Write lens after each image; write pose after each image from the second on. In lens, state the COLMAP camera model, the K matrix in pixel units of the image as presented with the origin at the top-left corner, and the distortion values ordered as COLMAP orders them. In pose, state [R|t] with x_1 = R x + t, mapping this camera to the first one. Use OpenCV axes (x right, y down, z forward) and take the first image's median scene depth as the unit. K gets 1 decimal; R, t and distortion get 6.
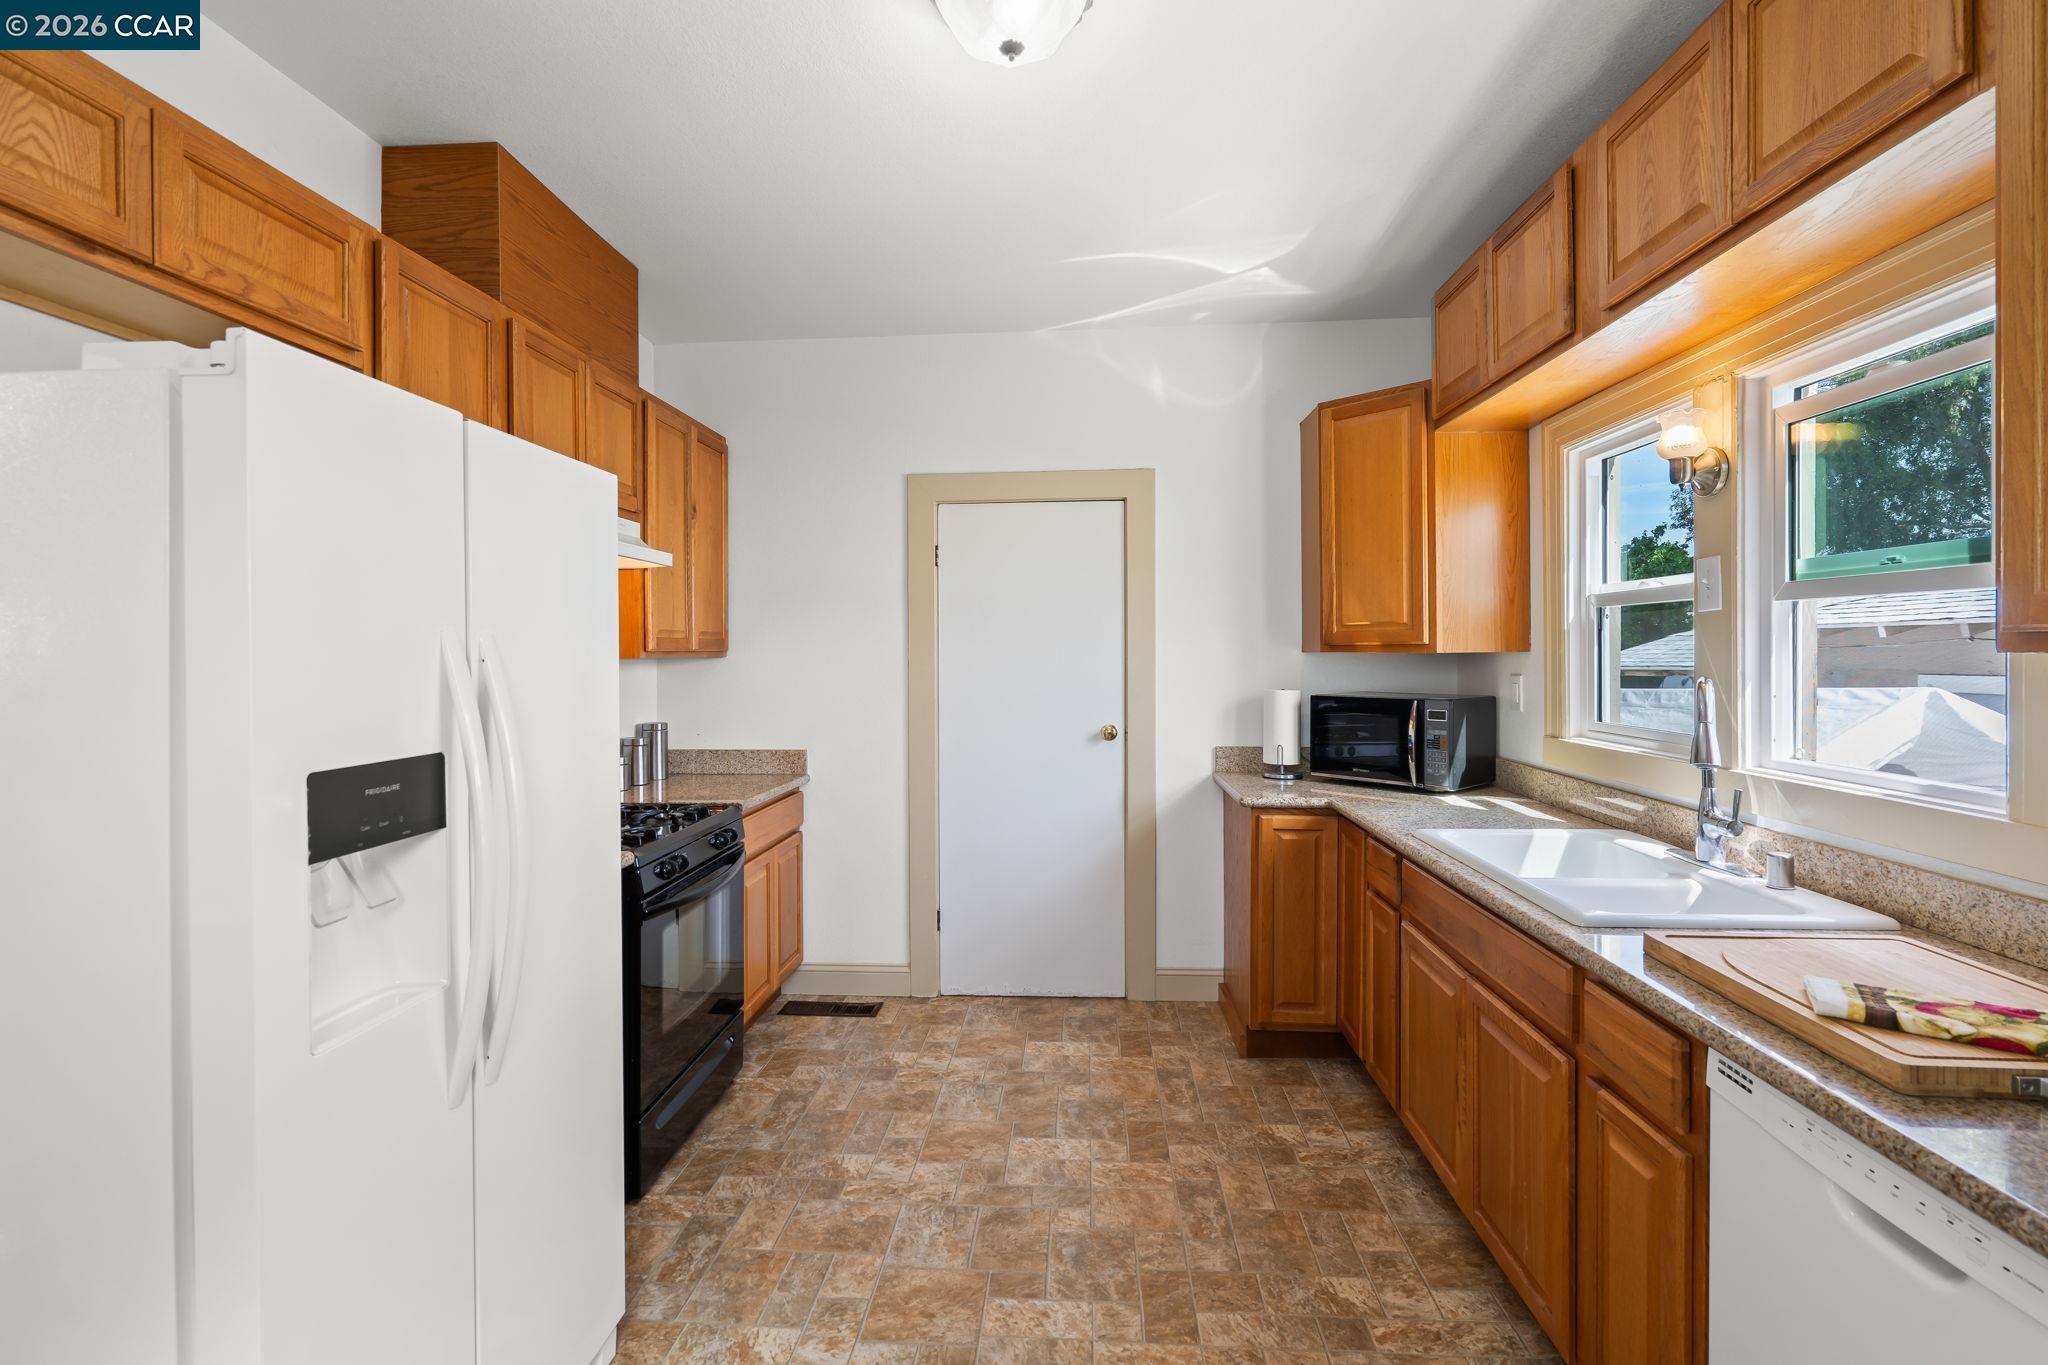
lens RADIAL K [[962.9, 0, 1014.3], [0, 962.9, 662.4], [0, 0, 1]] dist [-0.012261, 0.002193]
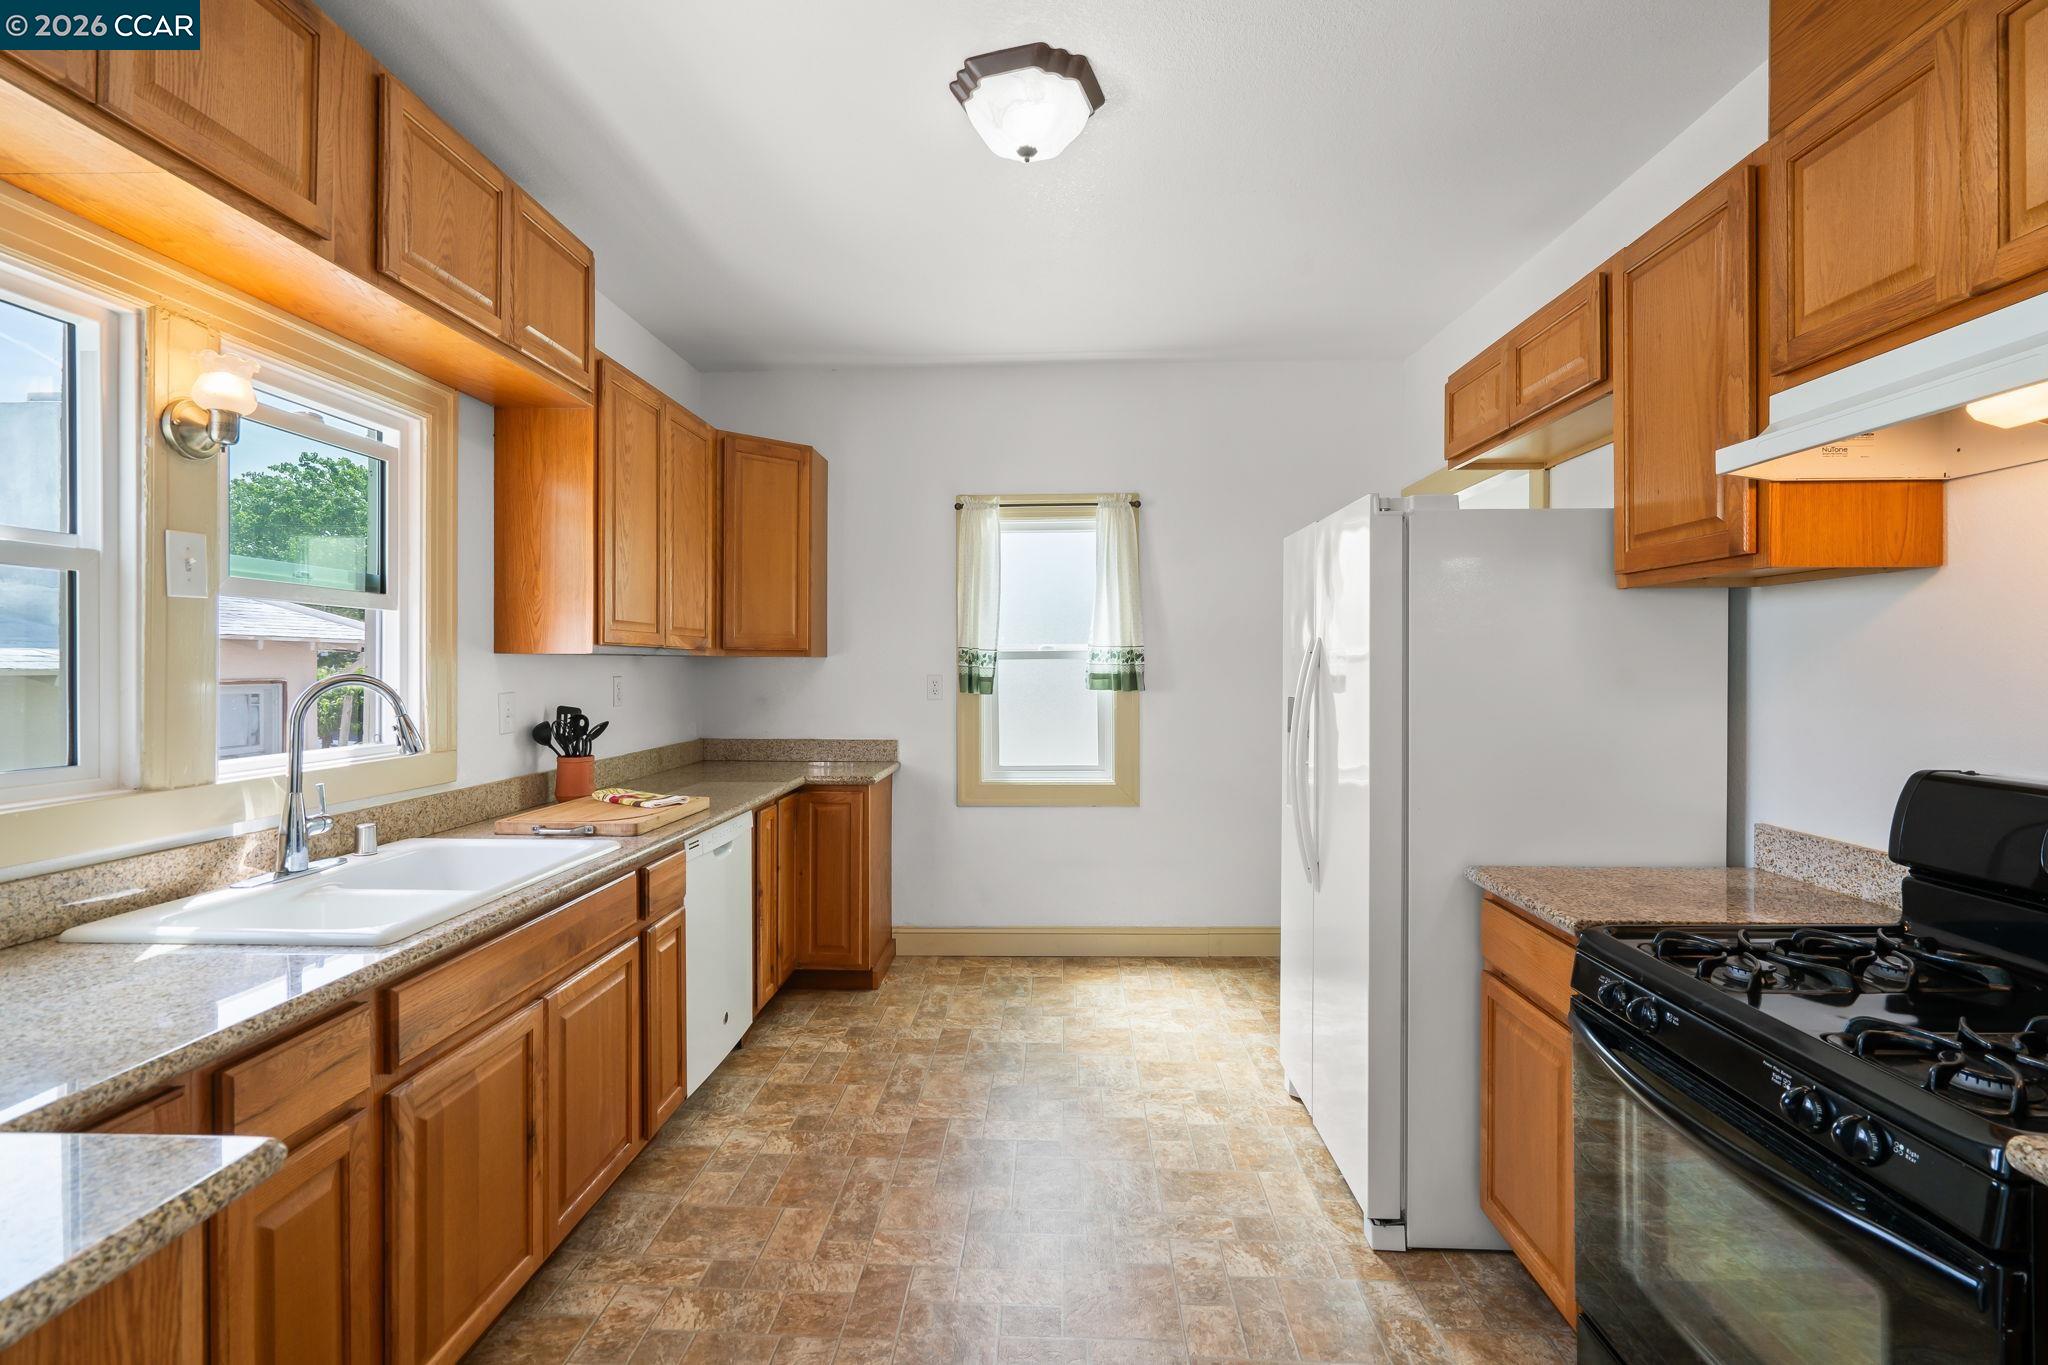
lens RADIAL K [[962.9, 0, 1023.3], [0, 962.9, 674.2], [0, 0, 1]] dist [-0.012261, 0.002193]
pose [[-0.999542, -0.002186, -0.030179, -0.586745], [-0.002525, 0.999934, 0.011198, 0.010204], [0.030153, 0.011269, -0.999482, 2.502584]]
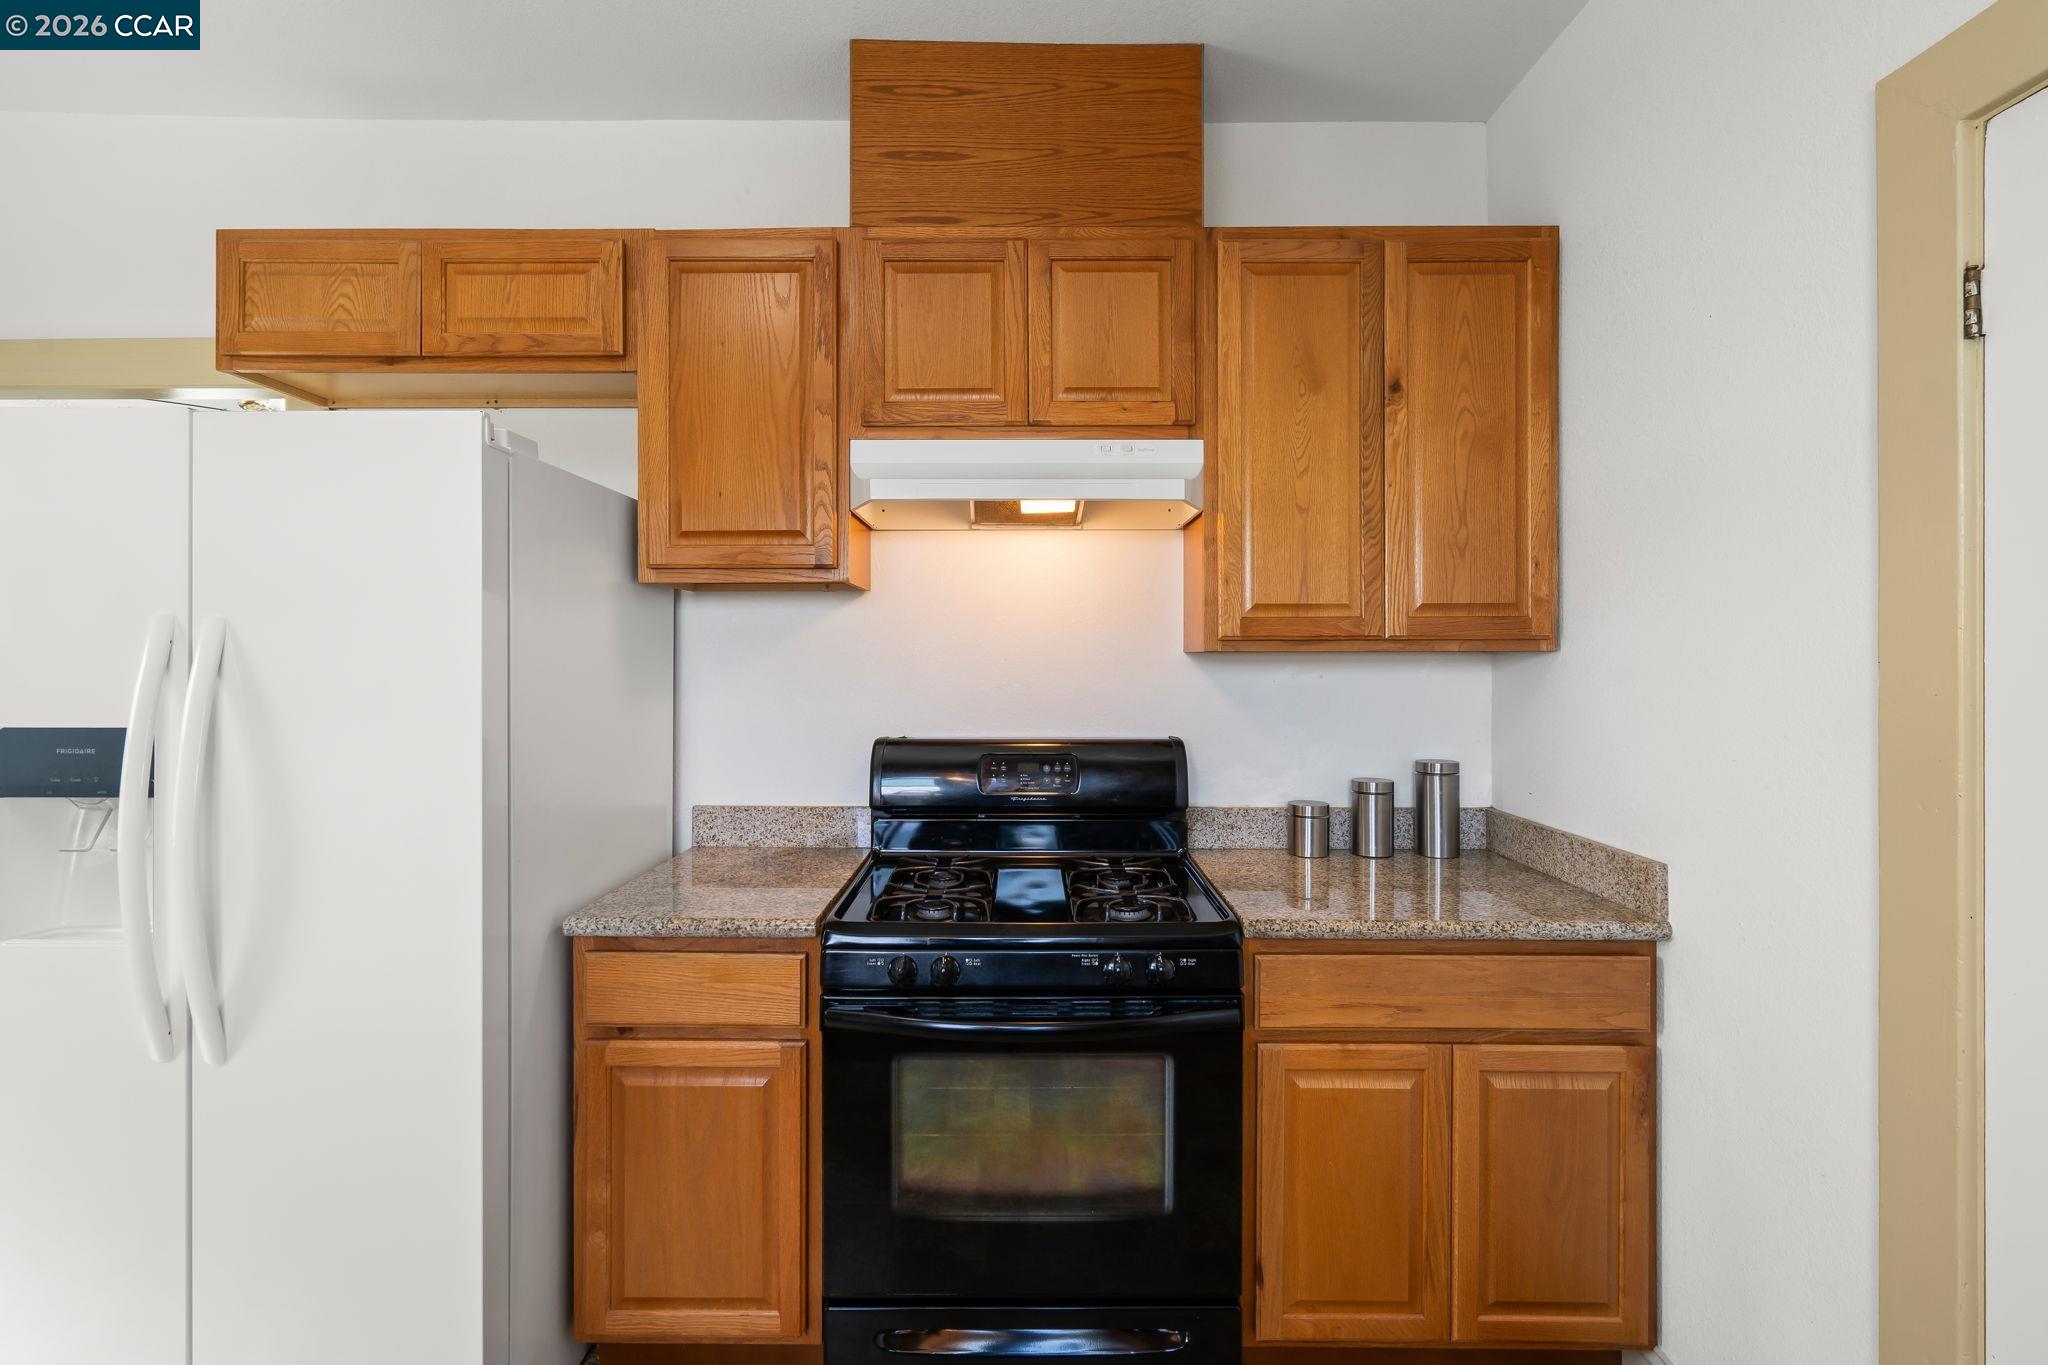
lens RADIAL K [[962.9, 0, 1019.6], [0, 962.9, 670.2], [0, 0, 1]] dist [-0.012261, 0.002193]
pose [[0.072128, 0.008068, -0.997363, 0.239419], [-0.006196, 0.999952, 0.007641, 0.005650], [0.997376, 0.005629, 0.072175, 0.812429]]
